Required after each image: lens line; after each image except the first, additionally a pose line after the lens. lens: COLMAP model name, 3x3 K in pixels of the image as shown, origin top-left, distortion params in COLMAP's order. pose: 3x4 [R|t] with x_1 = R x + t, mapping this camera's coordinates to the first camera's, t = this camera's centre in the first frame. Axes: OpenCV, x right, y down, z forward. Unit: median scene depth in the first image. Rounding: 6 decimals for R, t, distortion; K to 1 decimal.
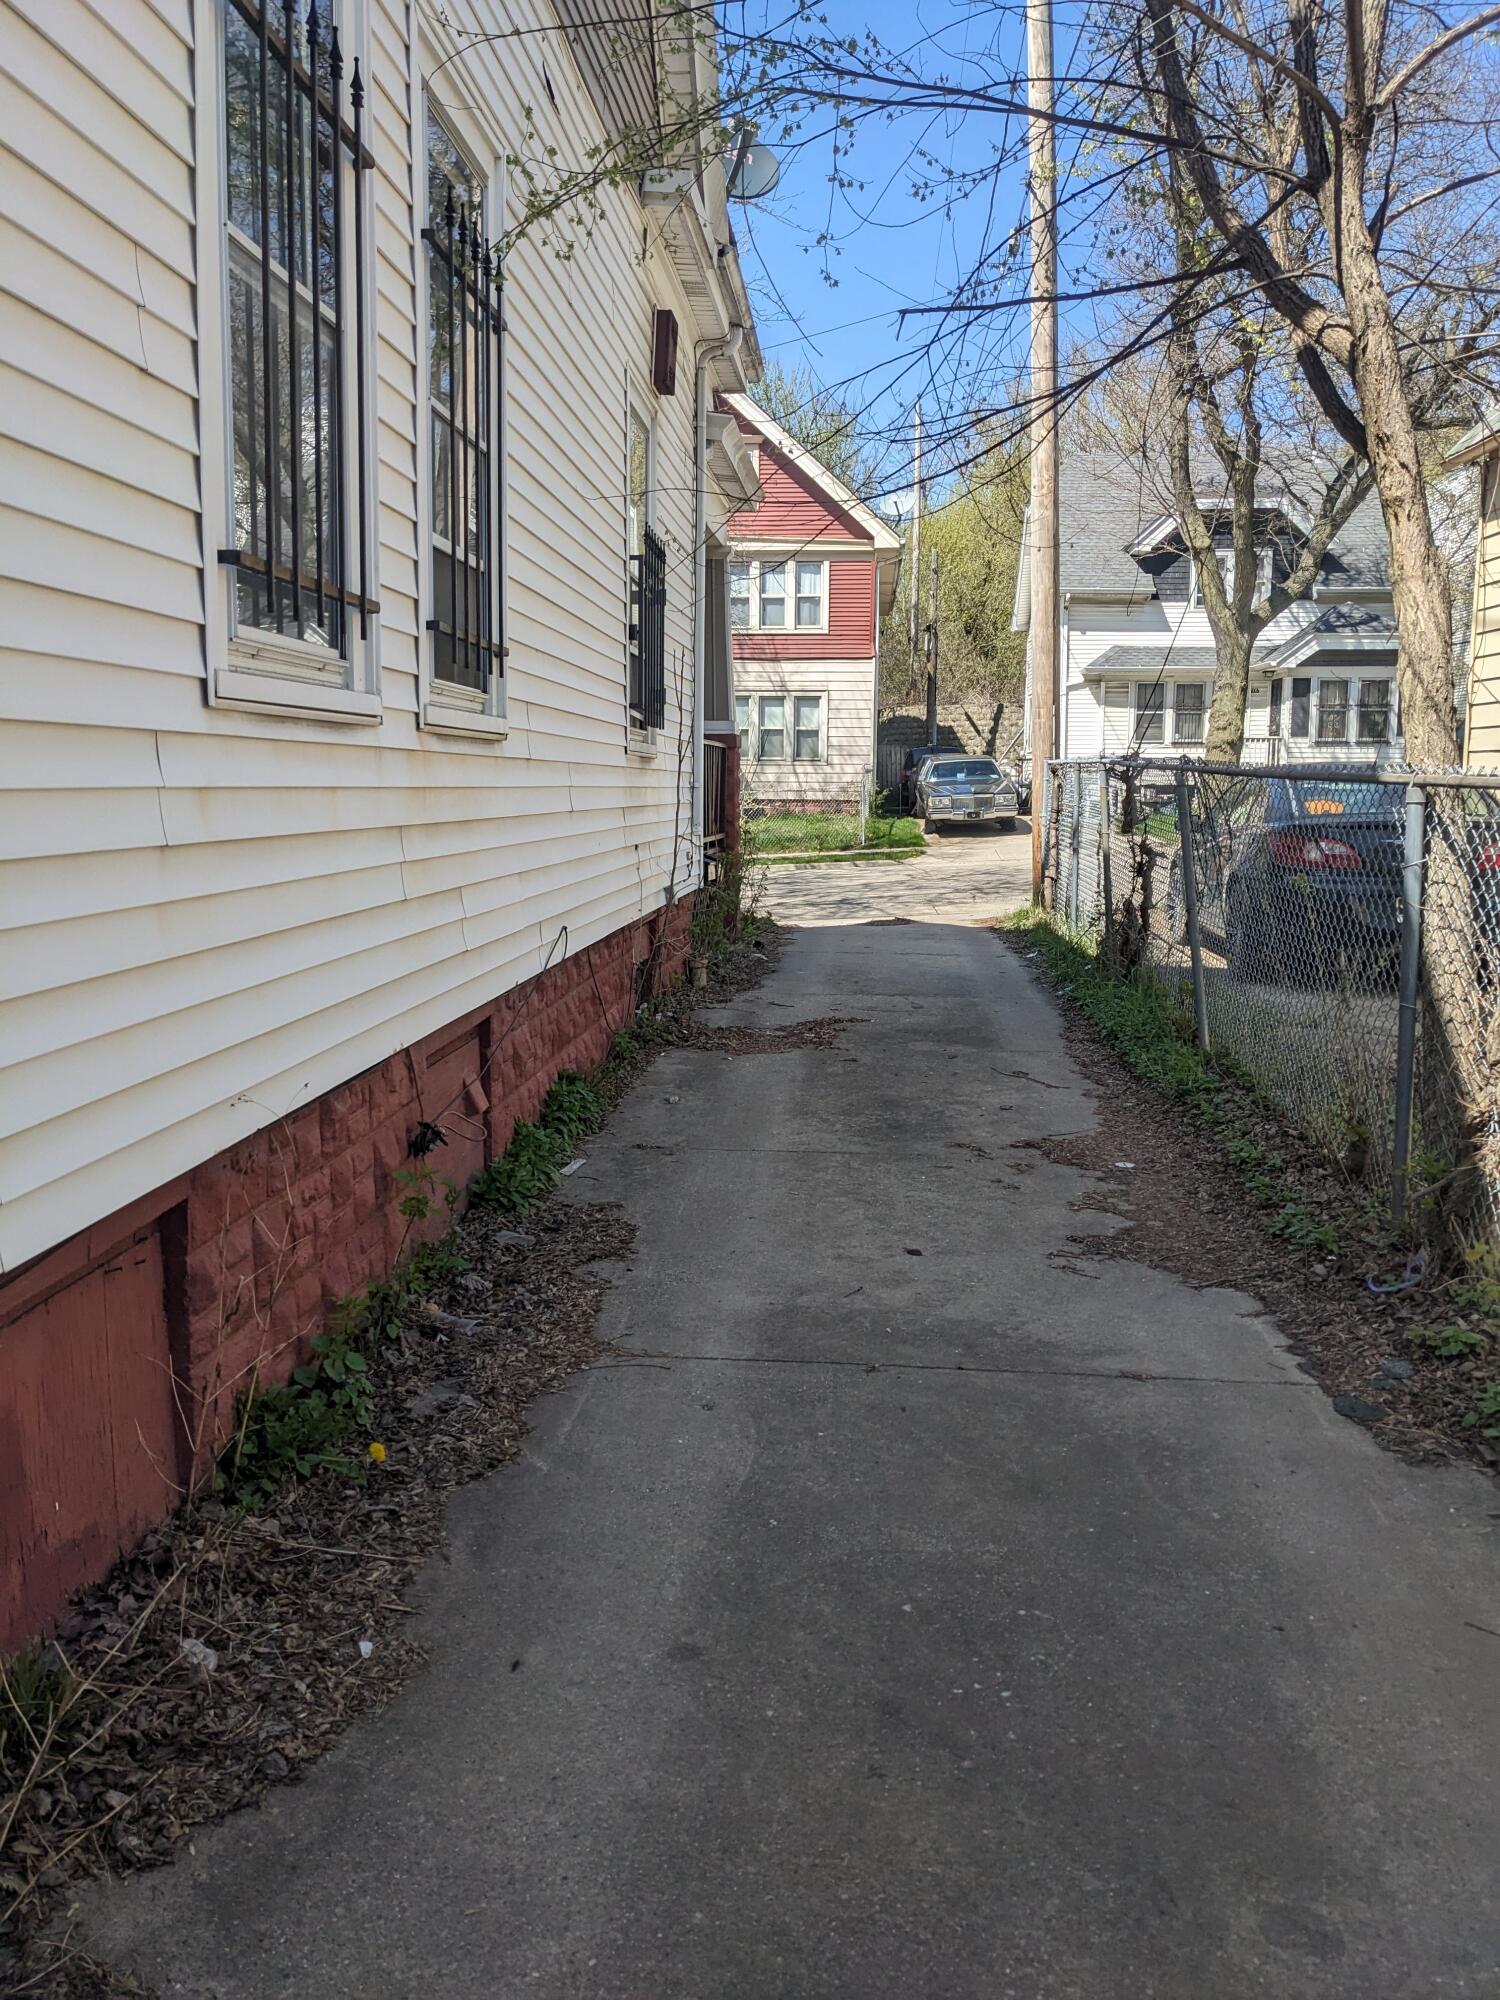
lens RADIAL K [[1564.8, 0, 742.1], [0, 1564.8, 1002.7], [0, 0, 1]] dist [0.008569, -0.005373]
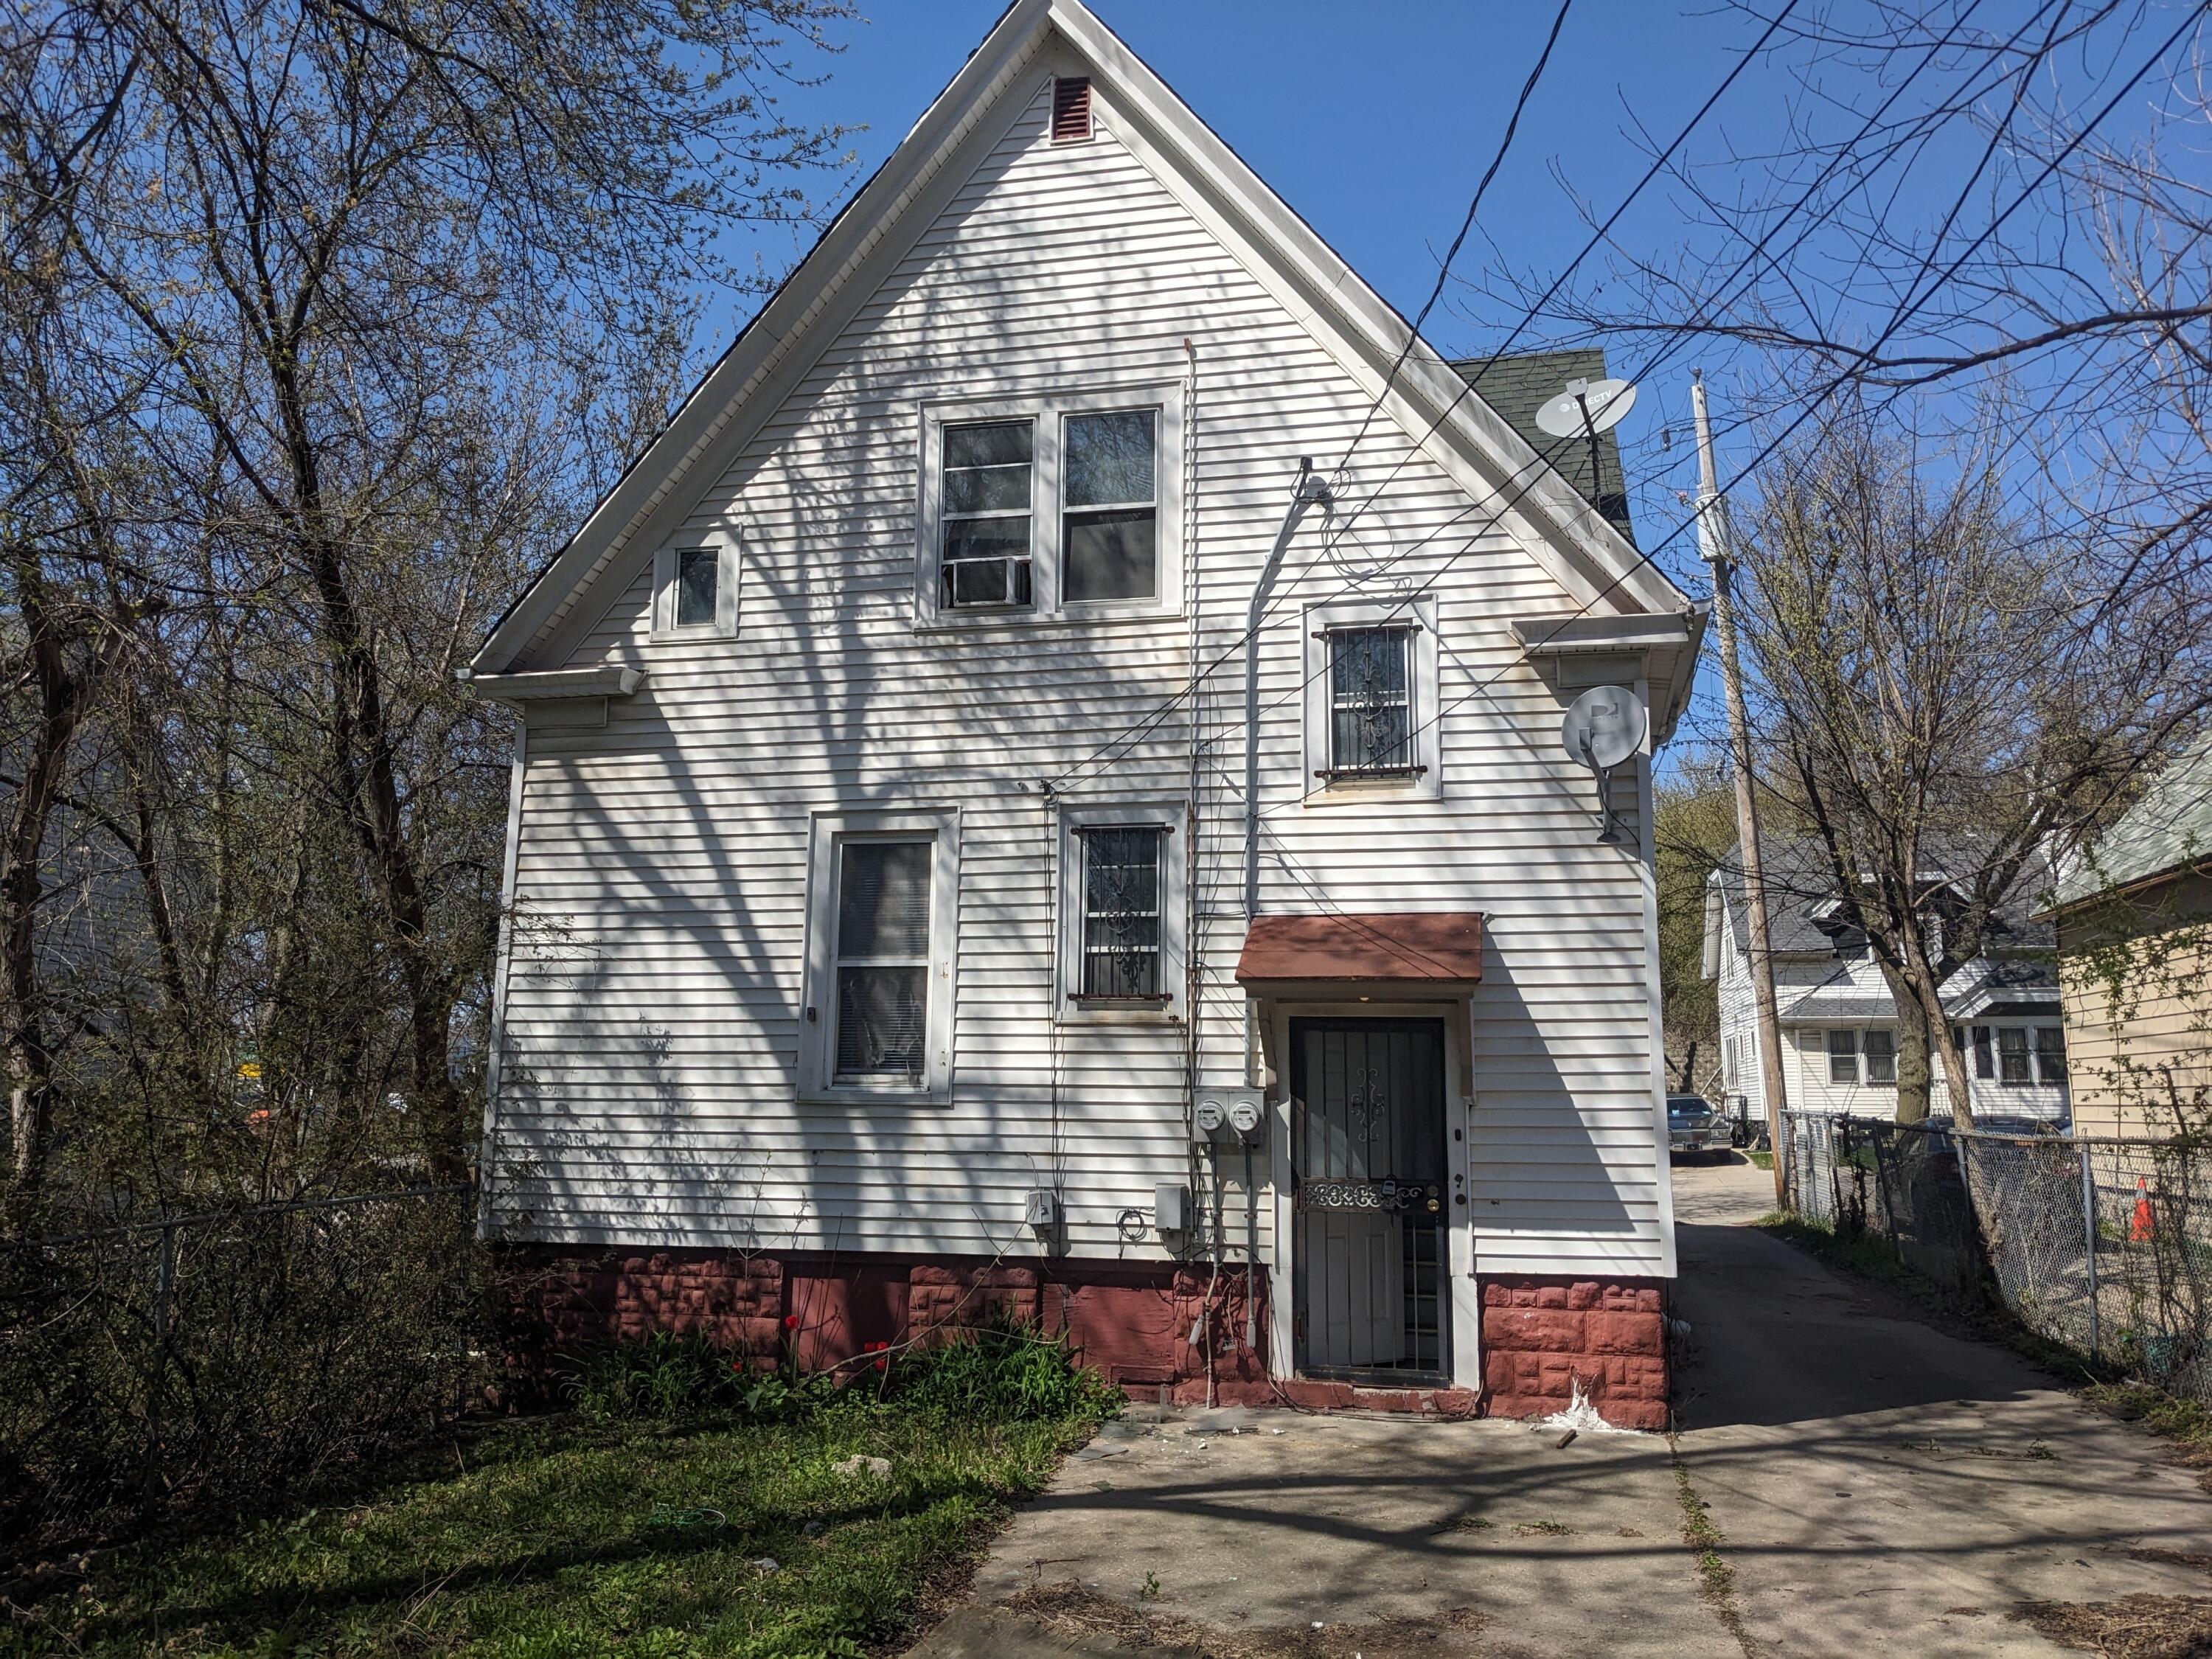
lens RADIAL K [[1730.7, 0, 1106.9], [0, 1730.7, 812.6], [0, 0, 1]] dist [0.008569, -0.005373]
pose [[0.989559, -0.024058, -0.142109, -0.087869], [-0.020357, 0.952757, -0.303051, 0.039172], [0.142686, 0.302780, 0.942319, -0.324055]]
